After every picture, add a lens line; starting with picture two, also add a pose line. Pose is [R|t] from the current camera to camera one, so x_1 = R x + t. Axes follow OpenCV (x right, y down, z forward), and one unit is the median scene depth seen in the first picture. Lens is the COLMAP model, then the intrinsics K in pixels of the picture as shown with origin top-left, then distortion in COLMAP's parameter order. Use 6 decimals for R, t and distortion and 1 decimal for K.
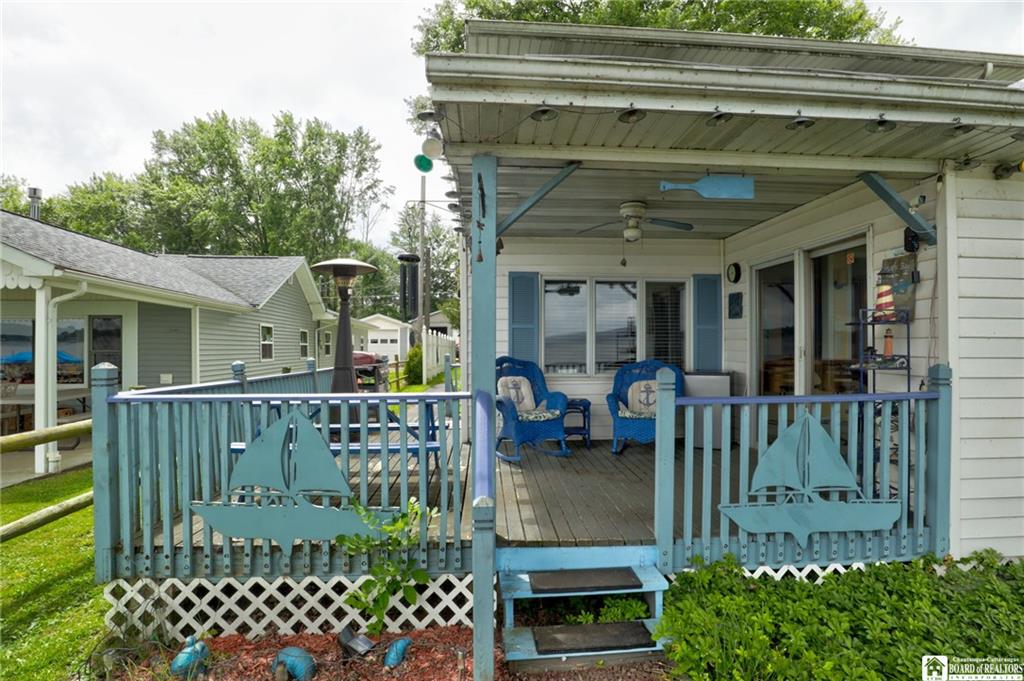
lens RADIAL K [[514.5, 0, 520.9], [0, 514.5, 342.9], [0, 0, 1]] dist [-0.044952, 0.012219]
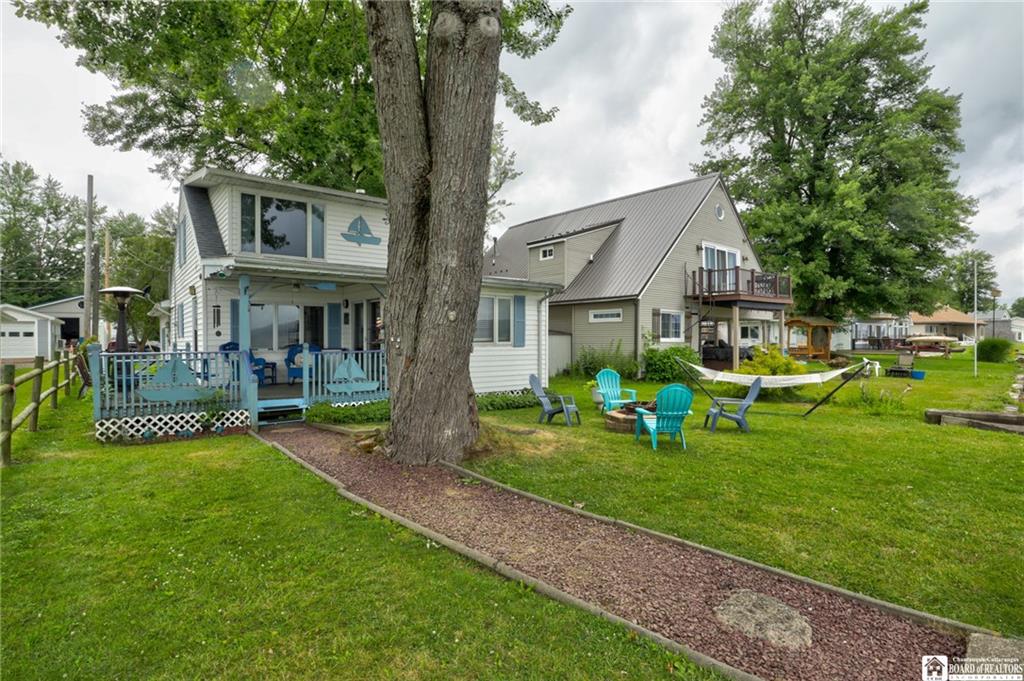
lens RADIAL K [[514.5, 0, 520.4], [0, 514.5, 341.6], [0, 0, 1]] dist [-0.044952, 0.012219]
pose [[0.816492, -0.004041, 0.577343, -0.420012], [-0.000915, 0.999965, 0.008292, 0.011504], [-0.577356, -0.007299, 0.816460, -2.135265]]
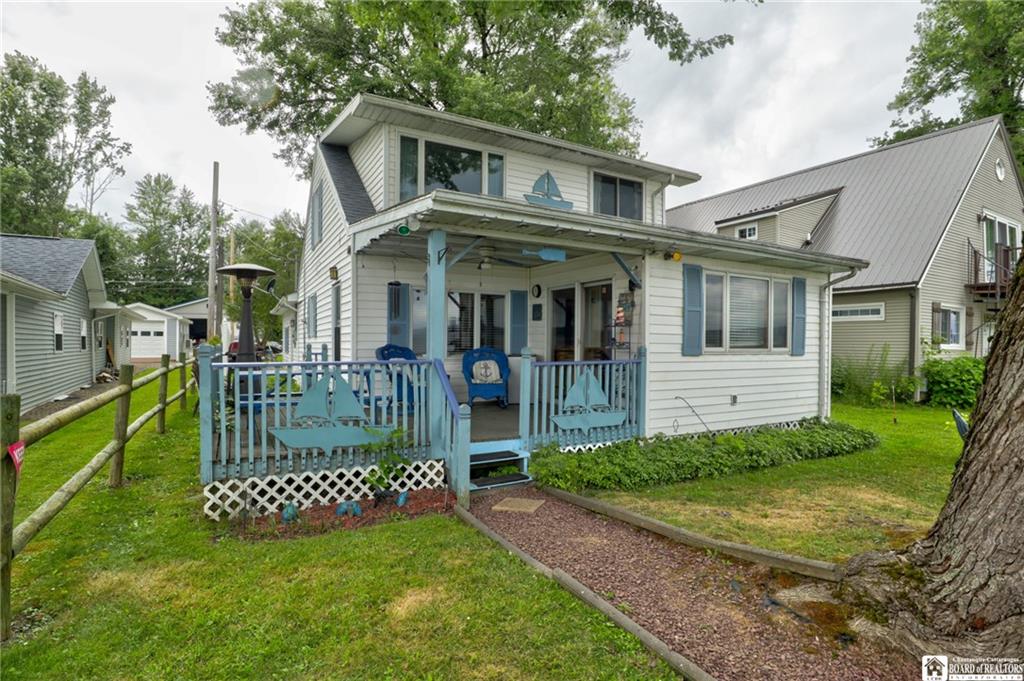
lens RADIAL K [[514.5, 0, 520.7], [0, 514.5, 342.3], [0, 0, 1]] dist [-0.044952, 0.012219]
pose [[0.902834, 0.007211, 0.429928, -0.510466], [-0.009756, 0.999946, 0.003714, 0.020922], [-0.429878, -0.007548, 0.902855, -0.673201]]
